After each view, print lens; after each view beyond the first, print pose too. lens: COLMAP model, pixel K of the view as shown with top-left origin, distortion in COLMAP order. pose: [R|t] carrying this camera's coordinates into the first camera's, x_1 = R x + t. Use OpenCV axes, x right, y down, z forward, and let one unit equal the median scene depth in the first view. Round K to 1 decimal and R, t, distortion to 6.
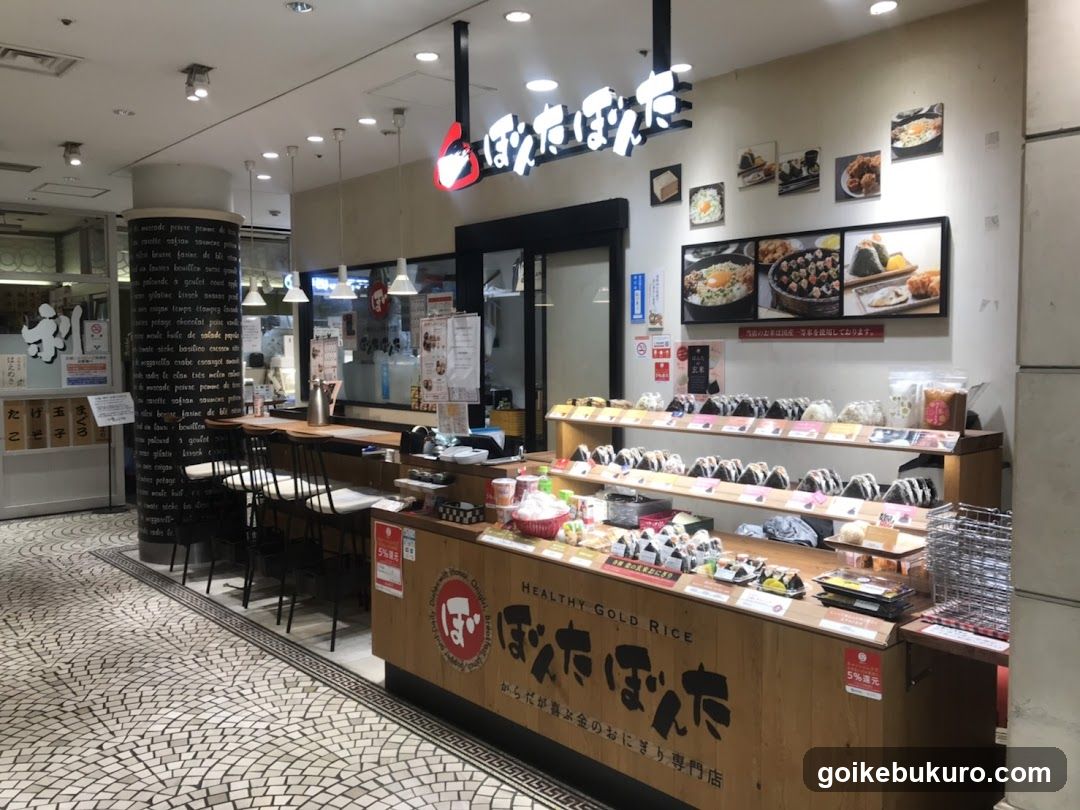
lens RADIAL K [[896.2, 0, 536.5], [0, 896.2, 398.2], [0, 0, 1]] dist [0.054654, -0.183595]
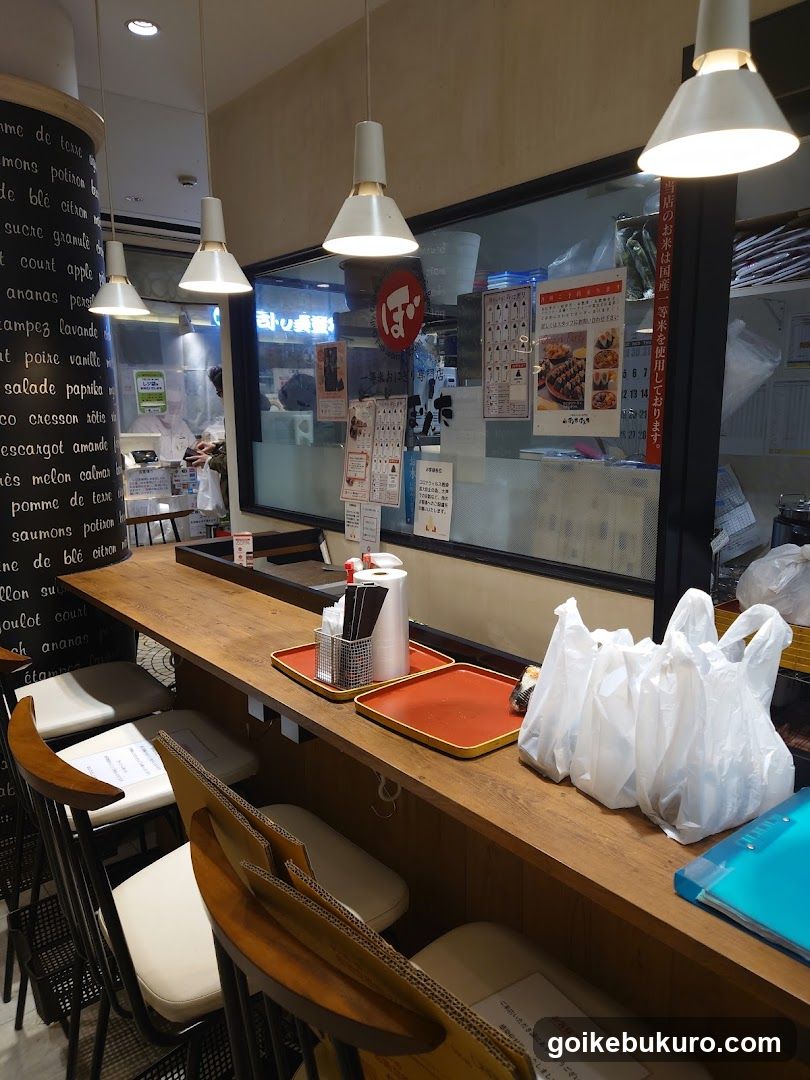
lens RADIAL K [[733.2, 0, 421.2], [0, 733.2, 542.8], [0, 0, 1]] dist [0.048526, -0.080454]
pose [[0.999878, 0.002140, -0.015464, -0.265715], [-0.000204, 0.992270, 0.124096, -0.063506], [0.015610, -0.124077, 0.992150, 1.019710]]
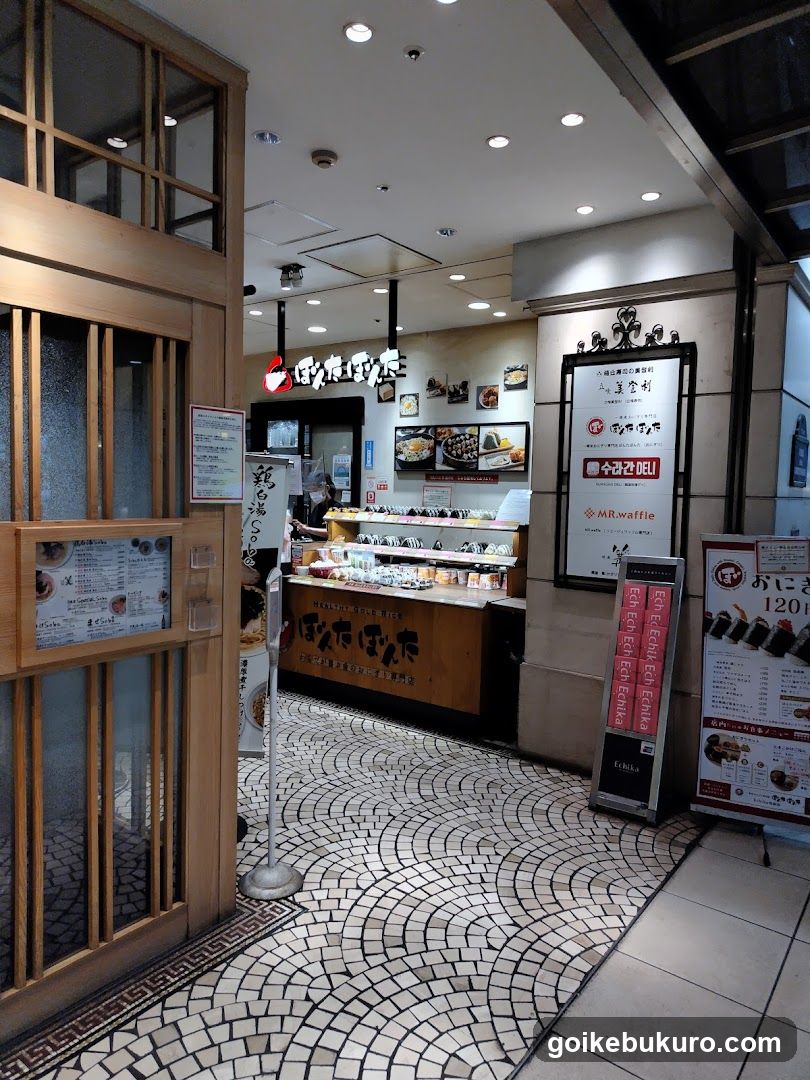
lens RADIAL K [[733.2, 0, 421.2], [0, 733.2, 542.8], [0, 0, 1]] dist [0.048526, -0.080454]
pose [[0.975503, 0.017166, 0.219316, -0.114255], [-0.020735, 0.999687, 0.013984, 0.043303], [-0.219007, -0.018189, 0.975554, -0.483927]]
